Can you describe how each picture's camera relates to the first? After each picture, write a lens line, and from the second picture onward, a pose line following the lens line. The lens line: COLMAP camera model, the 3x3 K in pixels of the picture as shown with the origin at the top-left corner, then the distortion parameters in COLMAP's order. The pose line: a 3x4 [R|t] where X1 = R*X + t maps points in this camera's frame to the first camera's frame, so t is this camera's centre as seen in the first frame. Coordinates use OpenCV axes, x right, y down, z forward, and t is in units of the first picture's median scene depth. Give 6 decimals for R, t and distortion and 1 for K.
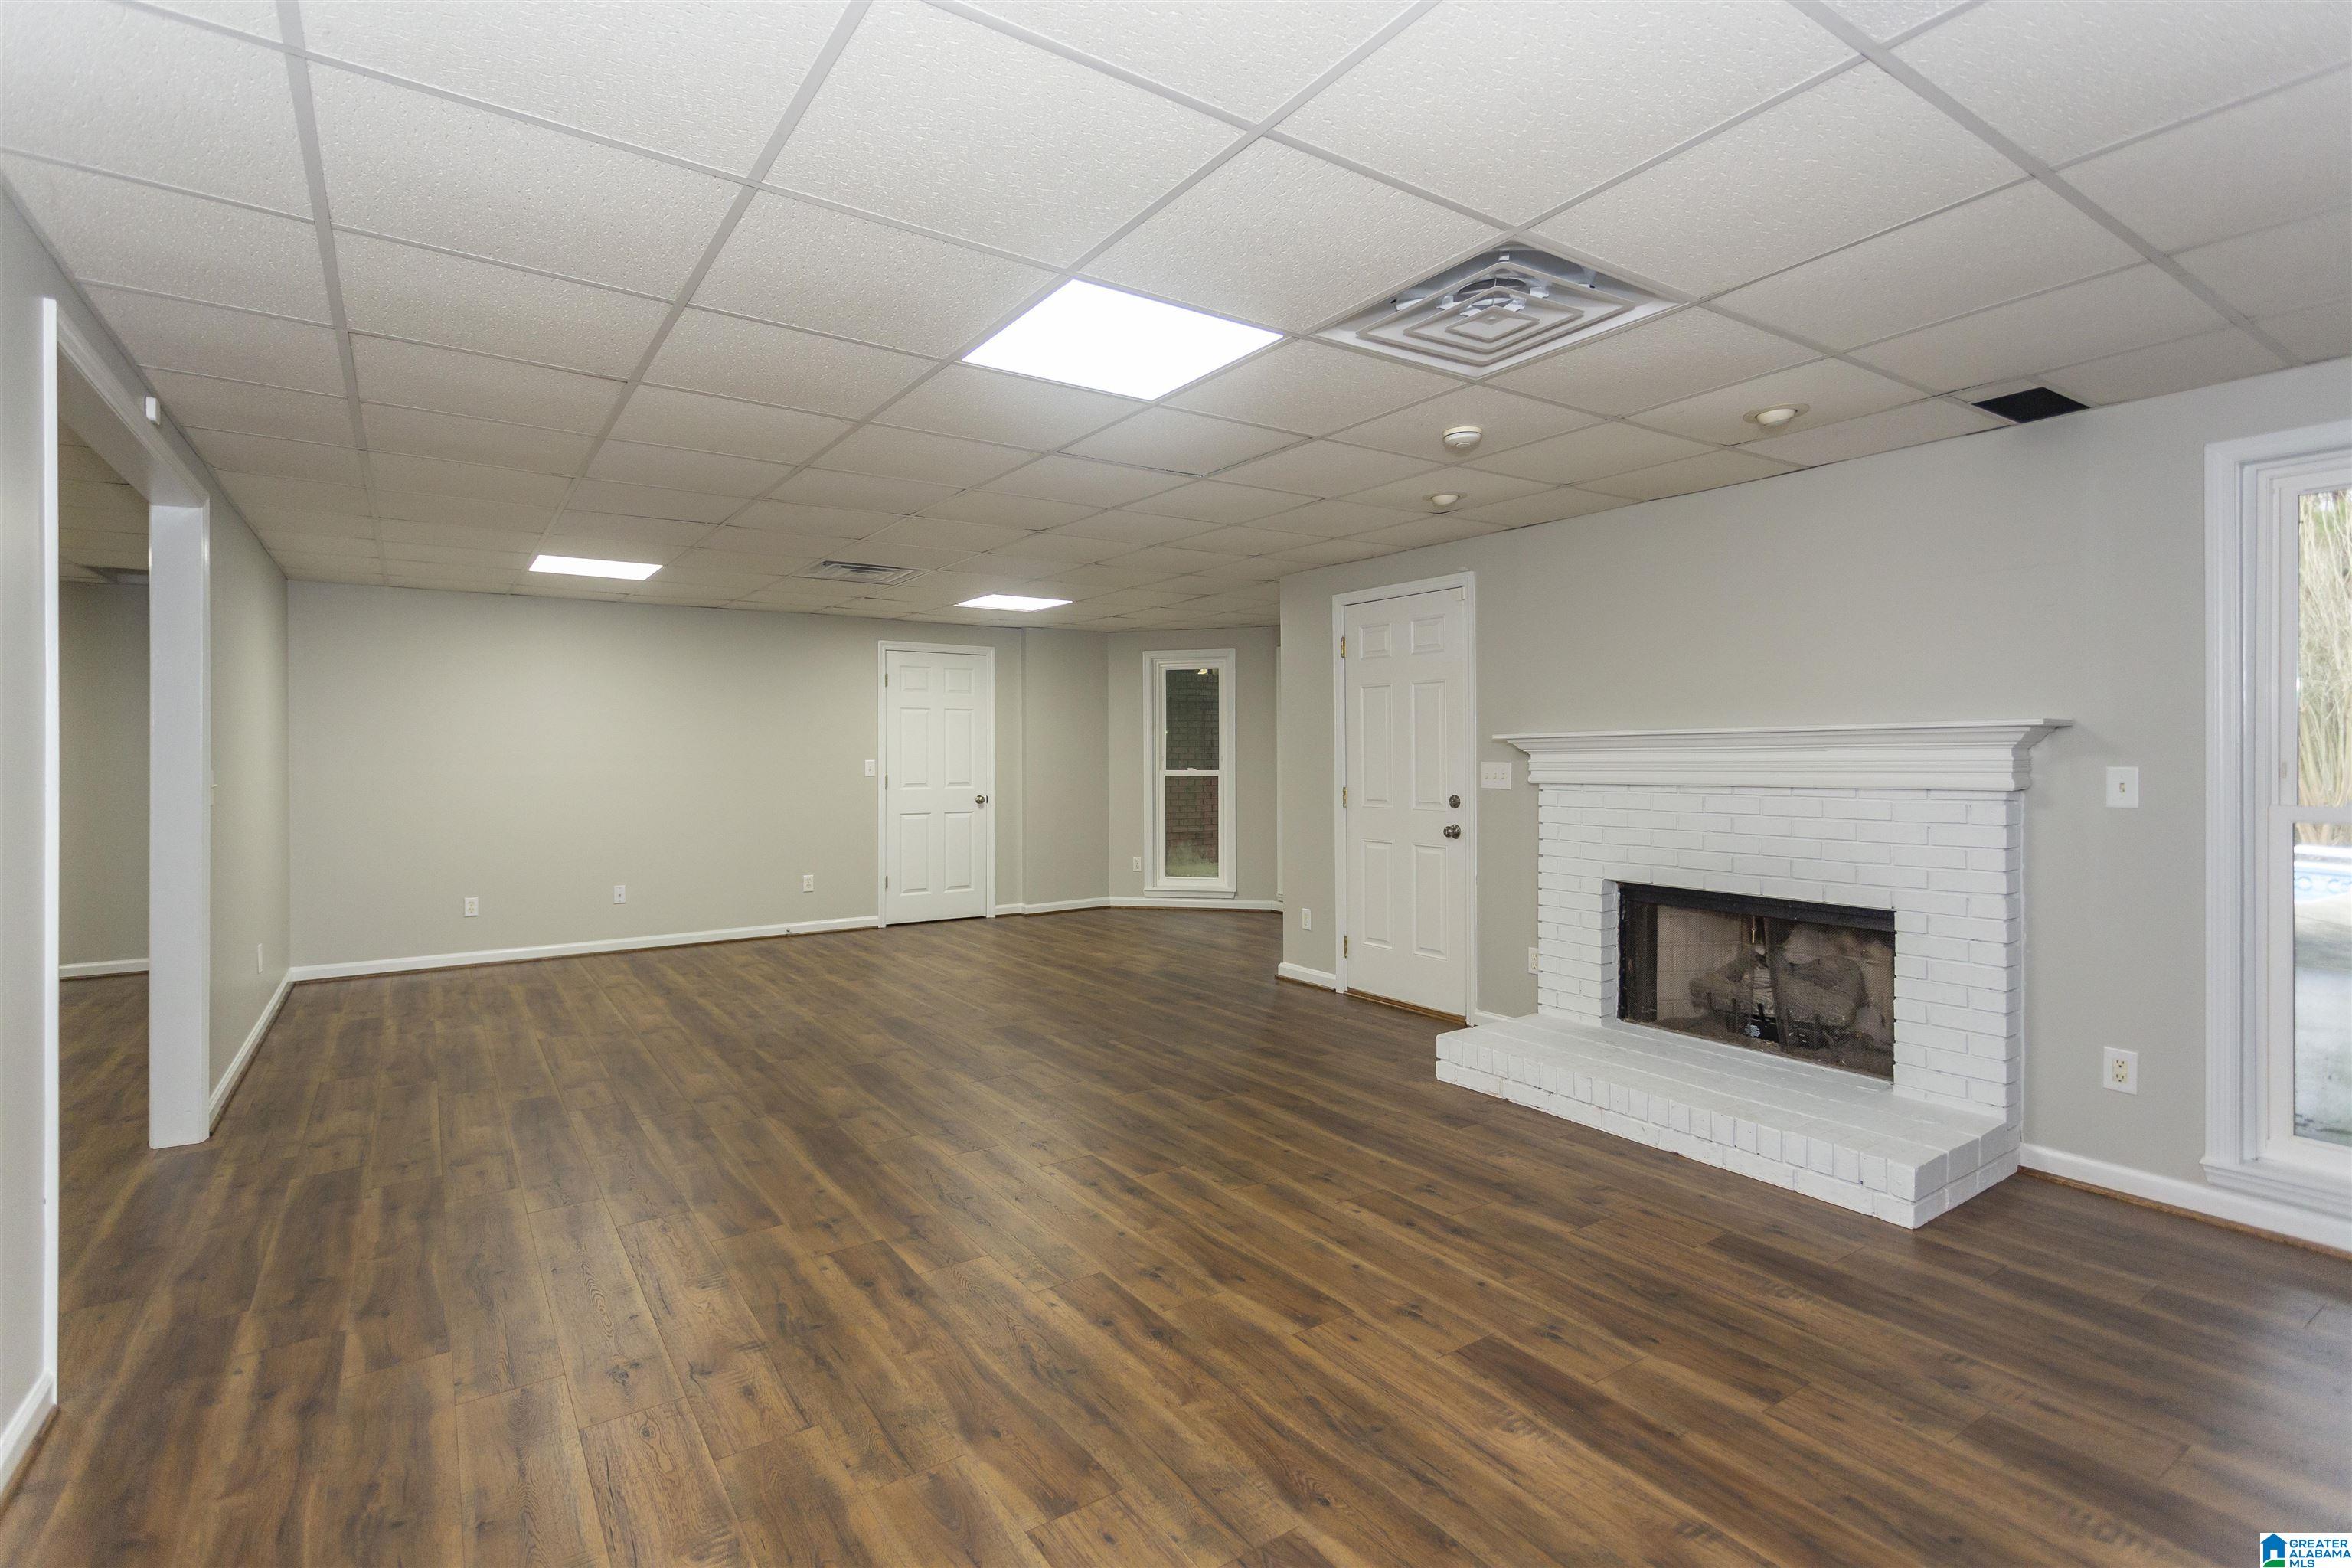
lens RADIAL K [[1096.6, 0, 1136.4], [0, 1096.6, 730.9], [0, 0, 1]] dist [-0.000405, 0.000454]
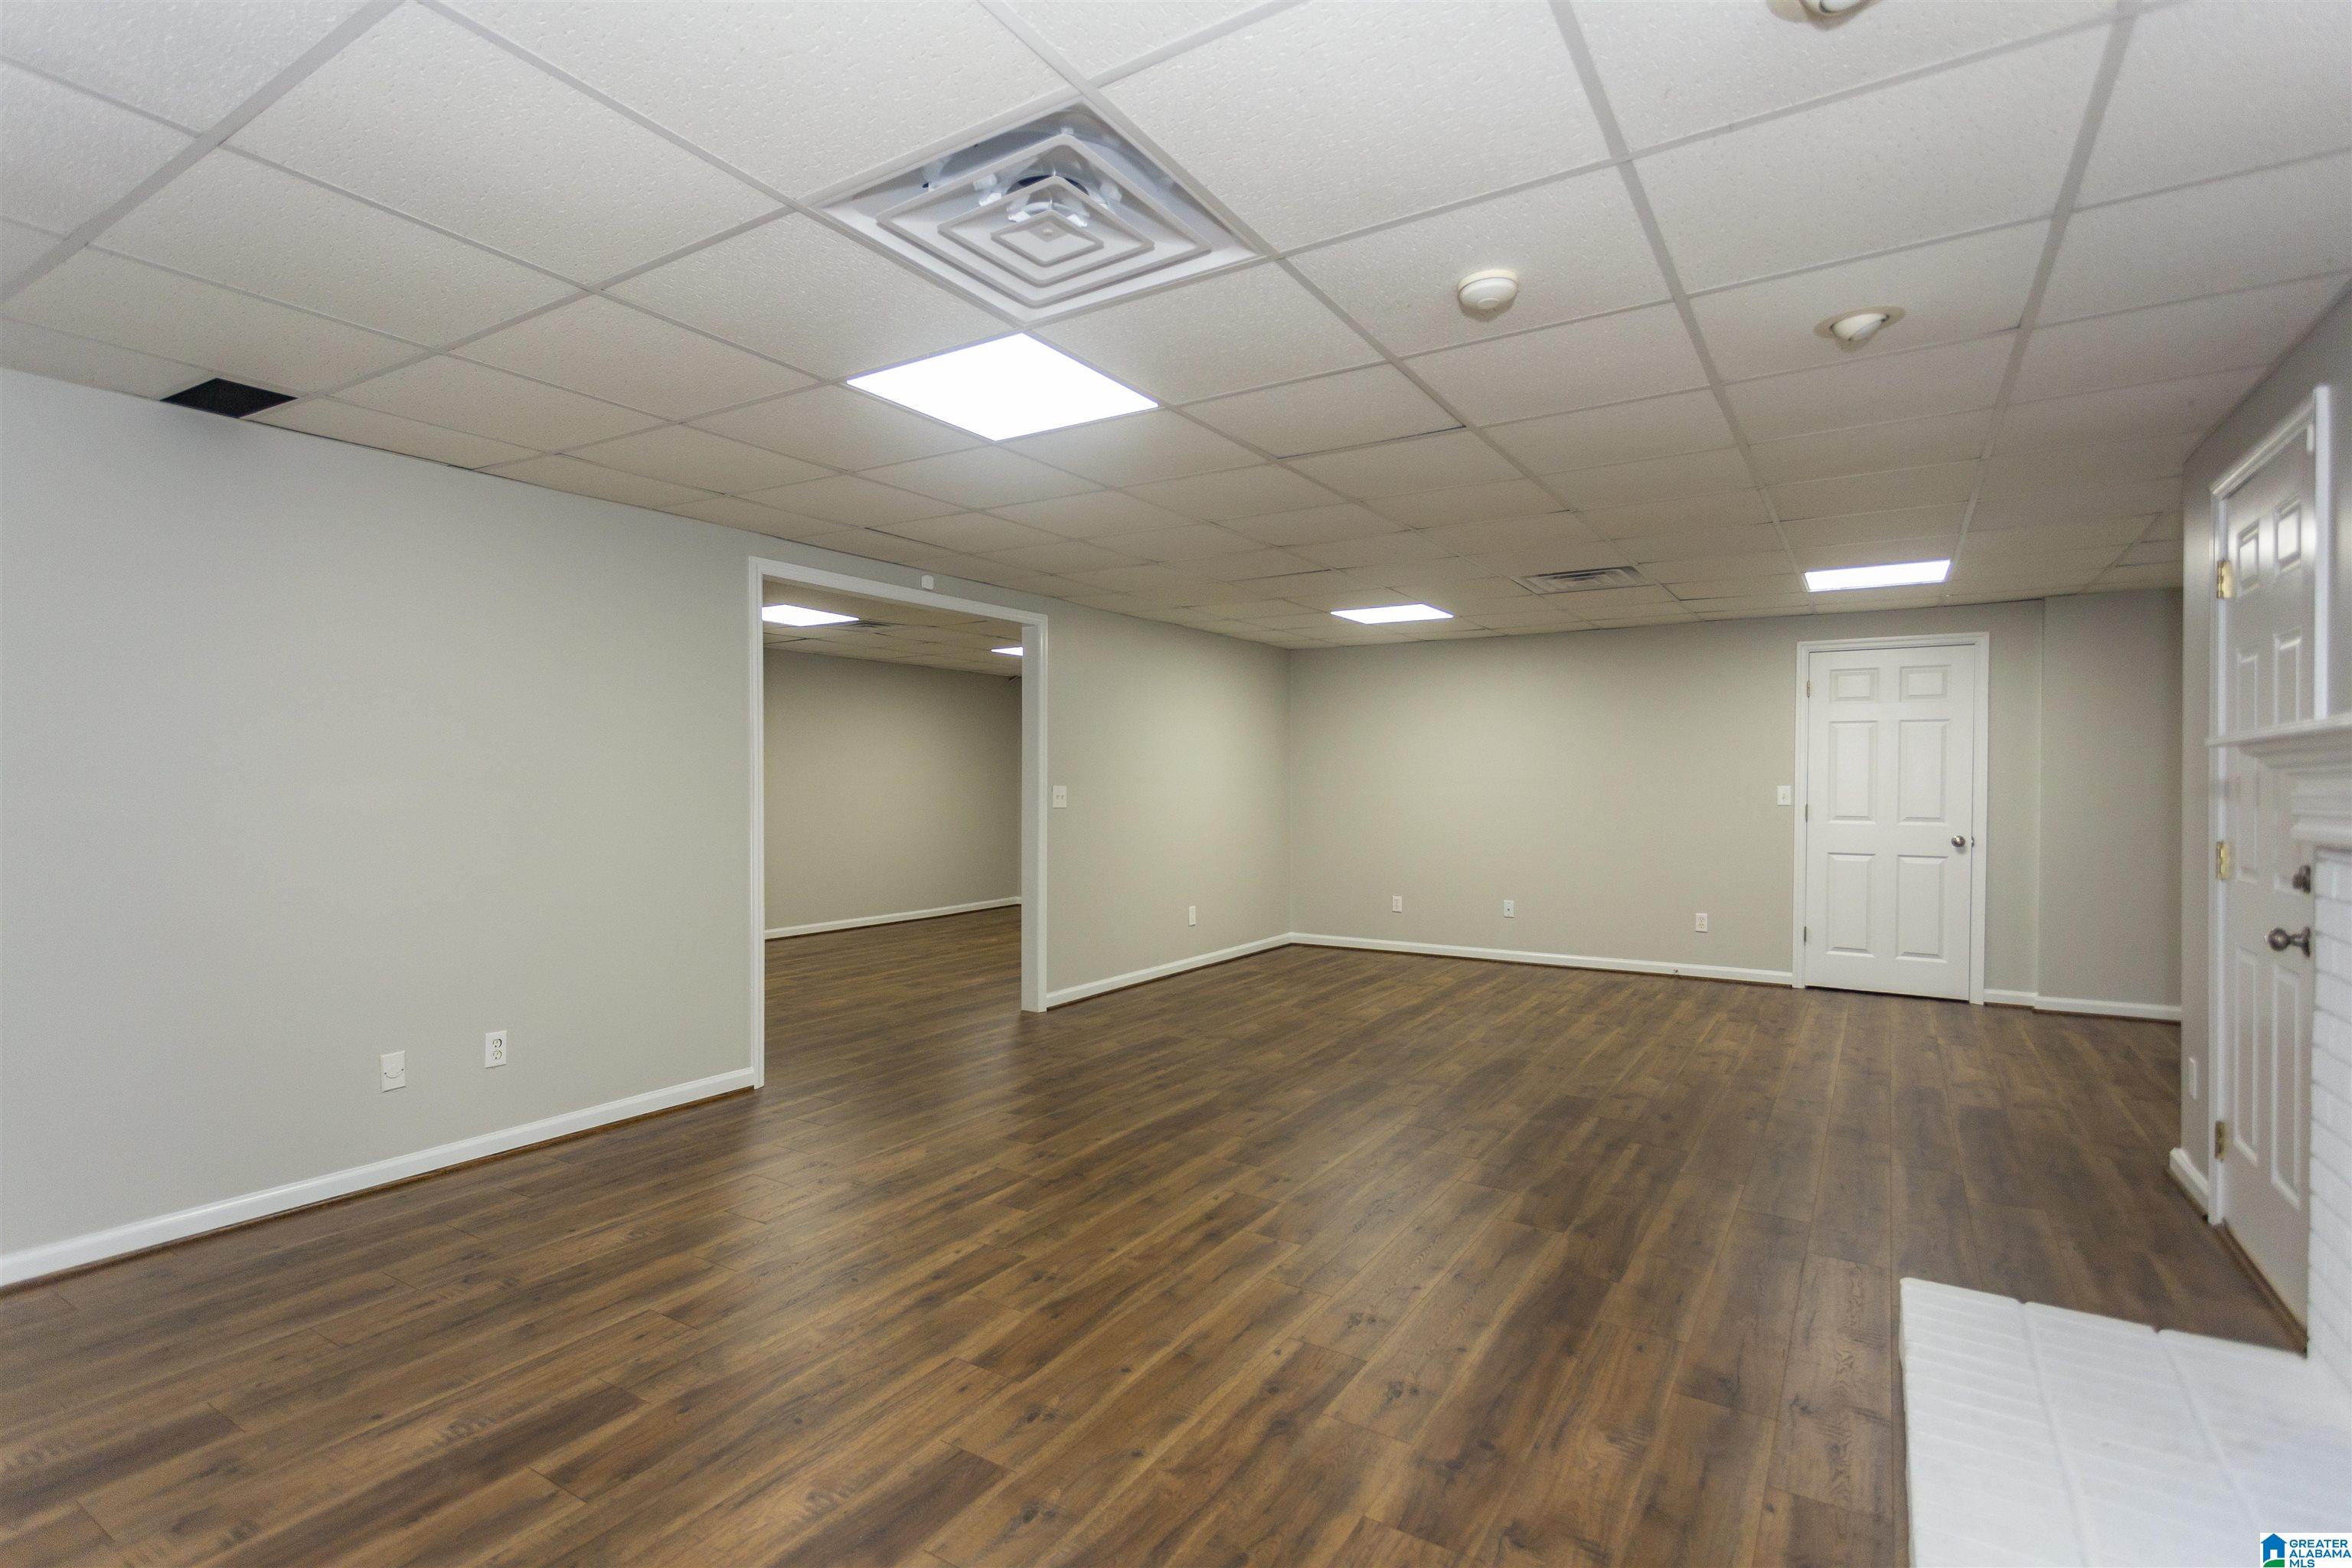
lens RADIAL K [[1111.9, 0, 1180.4], [0, 1111.9, 758.9], [0, 0, 1]] dist [0.000777, 0.000254]
pose [[0.418557, -0.014950, -0.908067, 0.757844], [0.015427, 0.999837, -0.009350, 0.014729], [0.908059, -0.010095, 0.418720, 0.507618]]
